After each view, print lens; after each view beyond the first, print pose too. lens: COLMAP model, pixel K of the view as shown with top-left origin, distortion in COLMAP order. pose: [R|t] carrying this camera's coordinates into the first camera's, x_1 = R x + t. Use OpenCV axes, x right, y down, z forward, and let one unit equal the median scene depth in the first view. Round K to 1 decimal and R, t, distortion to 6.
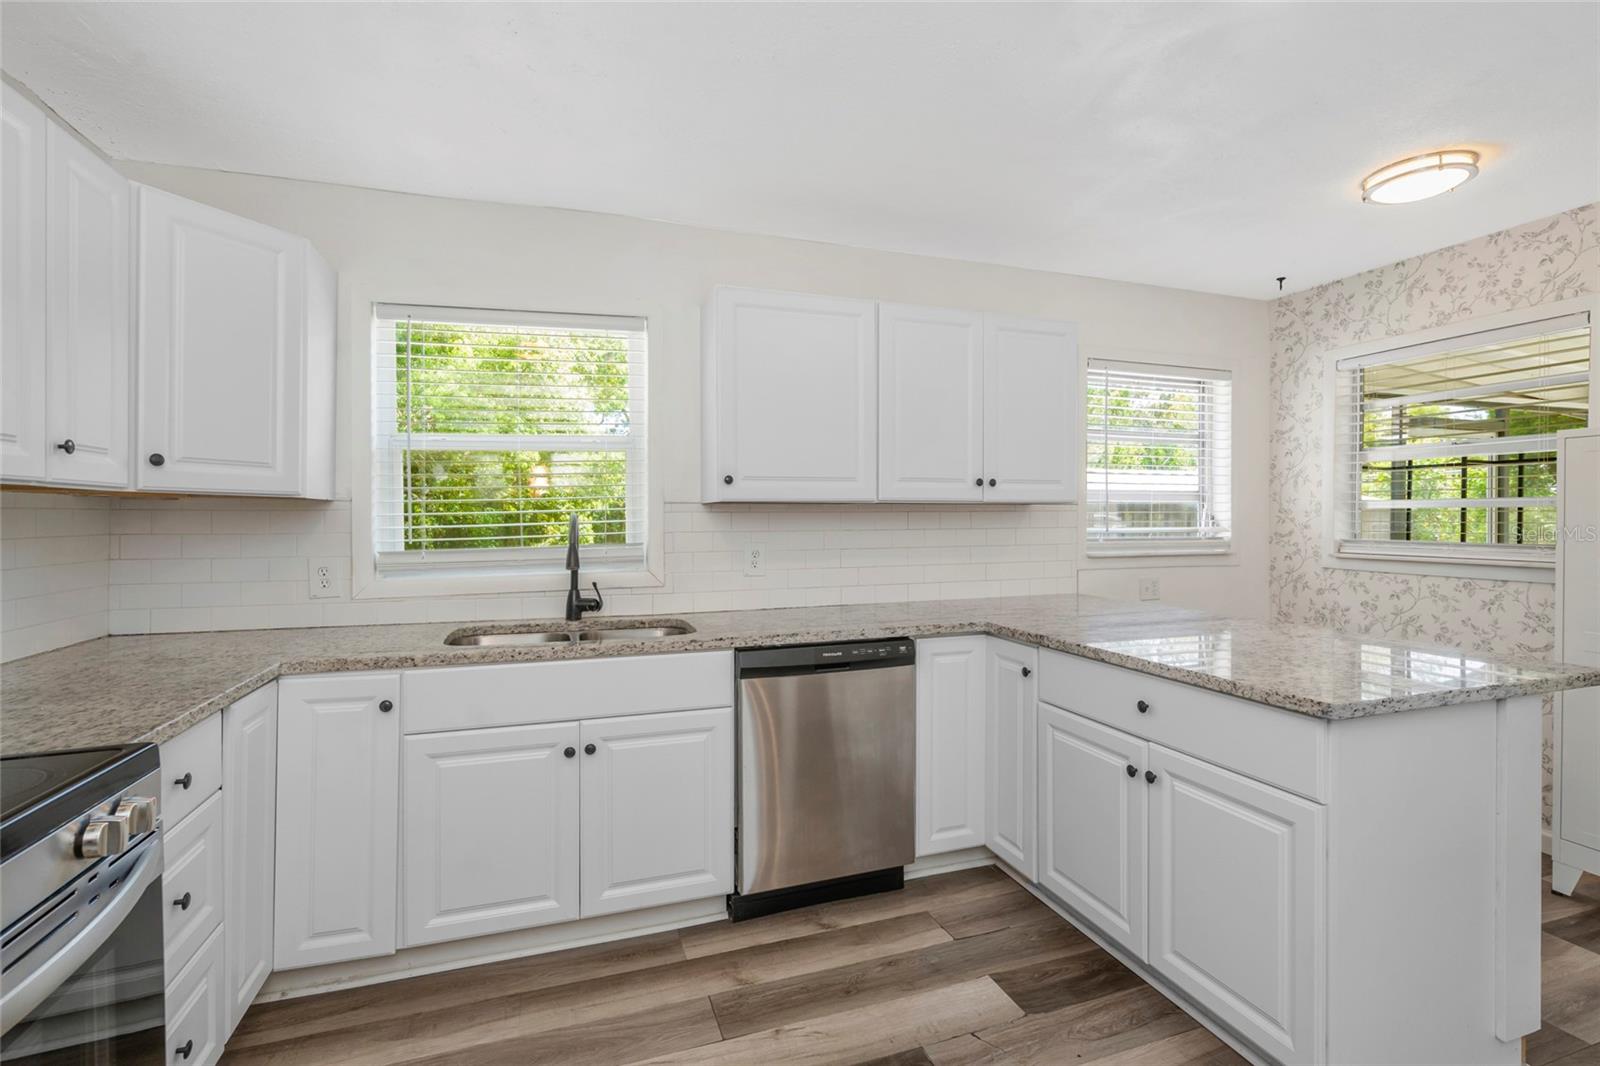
lens RADIAL K [[733.1, 0, 816.1], [0, 733.1, 524.4], [0, 0, 1]] dist [-0.006959, 0.003066]
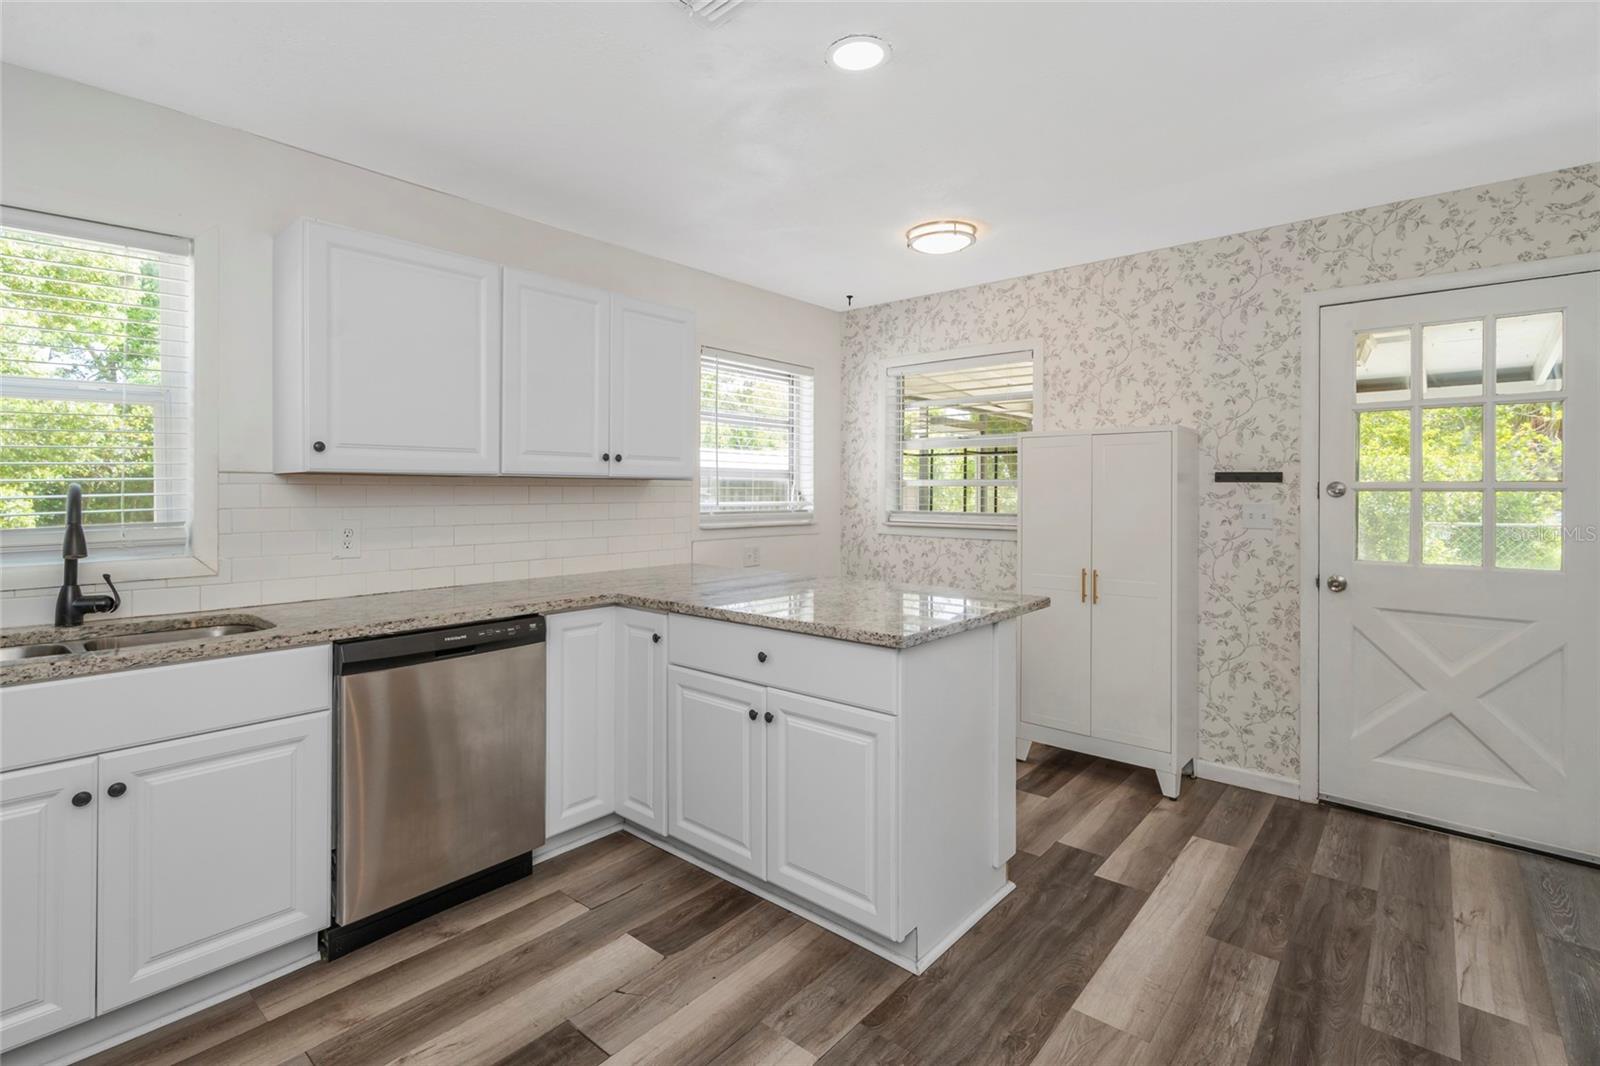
lens RADIAL K [[733.1, 0, 803.0], [0, 733.1, 491.8], [0, 0, 1]] dist [-0.006959, 0.003066]
pose [[0.867971, 0.004160, 0.496598, -0.054073], [0.001197, 0.999944, -0.010468, 0.001653], [-0.496614, 0.009680, 0.867917, -0.025523]]
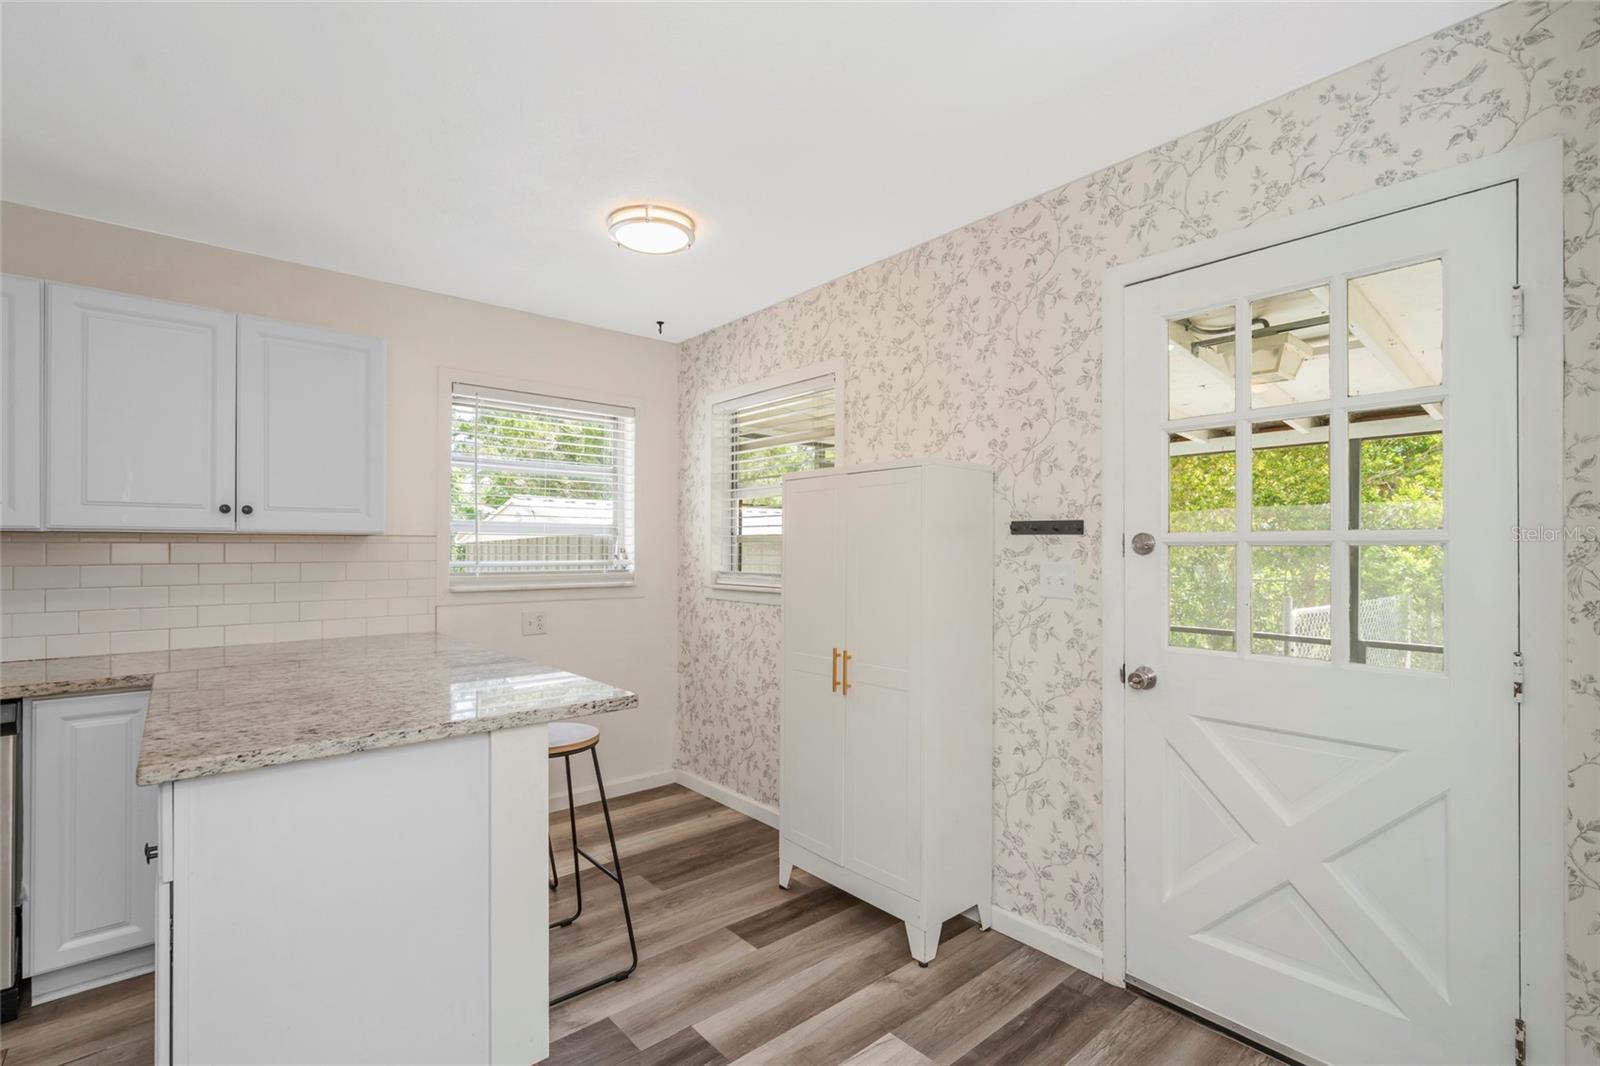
lens RADIAL K [[733.1, 0, 769.3], [0, 733.1, 546.7], [0, 0, 1]] dist [-0.006959, 0.003066]
pose [[0.929214, 0.003152, 0.369529, 0.596492], [0.002439, 0.999890, -0.014662, 0.000937], [-0.369534, 0.014525, 0.929104, -0.043540]]
